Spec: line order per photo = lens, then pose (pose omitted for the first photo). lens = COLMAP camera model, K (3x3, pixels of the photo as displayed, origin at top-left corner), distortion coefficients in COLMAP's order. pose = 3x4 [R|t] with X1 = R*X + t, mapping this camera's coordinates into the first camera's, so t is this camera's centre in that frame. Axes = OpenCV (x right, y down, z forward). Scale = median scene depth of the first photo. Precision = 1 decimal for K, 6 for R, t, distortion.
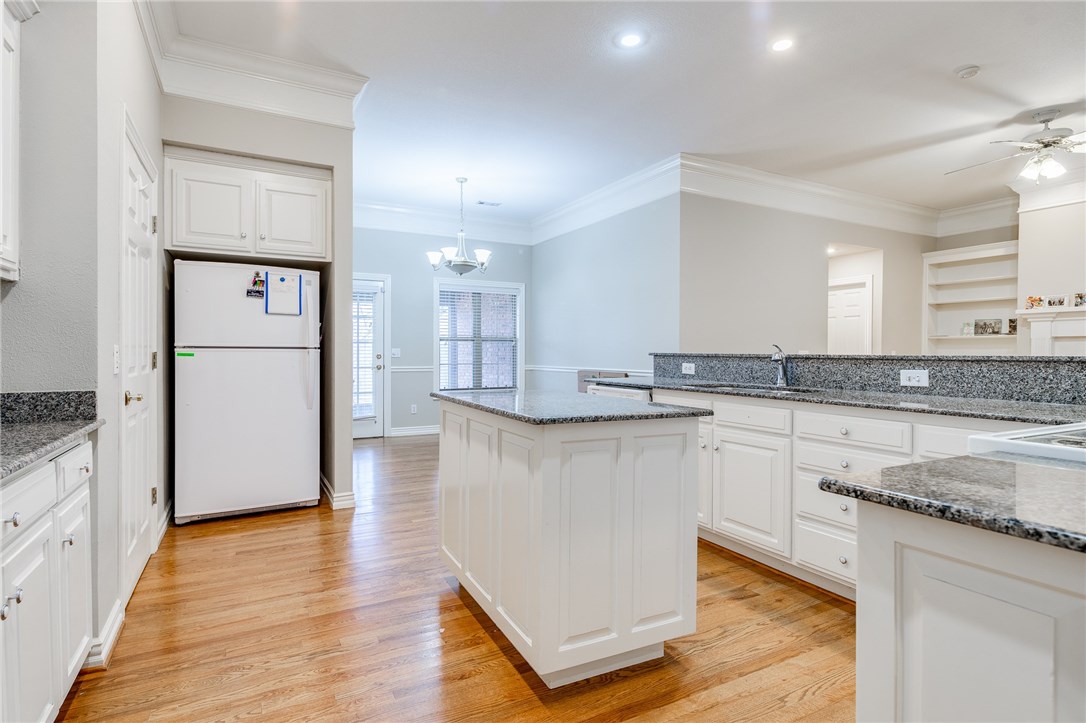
lens RADIAL K [[537.5, 0, 535.5], [0, 537.5, 361.4], [0, 0, 1]] dist [0.021193, -0.005231]
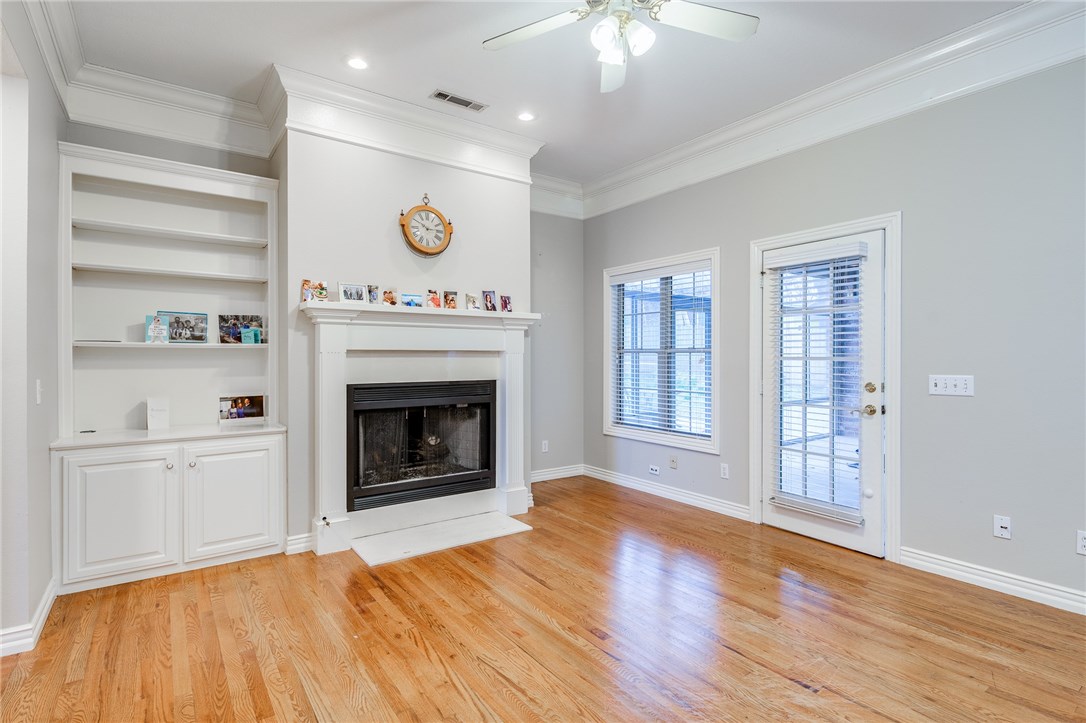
lens RADIAL K [[537.5, 0, 536.3], [0, 537.5, 355.6], [0, 0, 1]] dist [0.021193, -0.005231]
pose [[-0.118536, -0.004426, 0.992940, 0.267932], [0.017771, 0.999820, 0.006578, -0.032695], [-0.992791, 0.018425, -0.118436, 0.723081]]
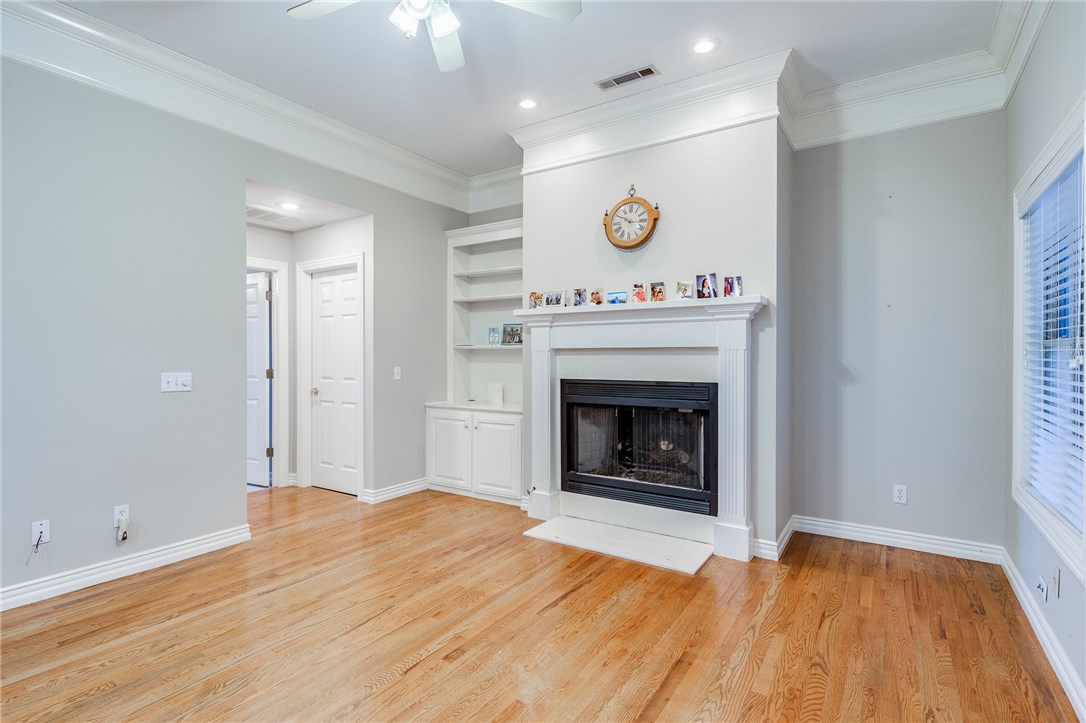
lens RADIAL K [[537.5, 0, 531.4], [0, 537.5, 355.5], [0, 0, 1]] dist [0.021193, -0.005231]
pose [[0.888528, -0.006926, 0.458769, 0.506658], [0.014858, 0.999796, -0.013683, -0.022680], [-0.458581, 0.018974, 0.888450, 0.328417]]
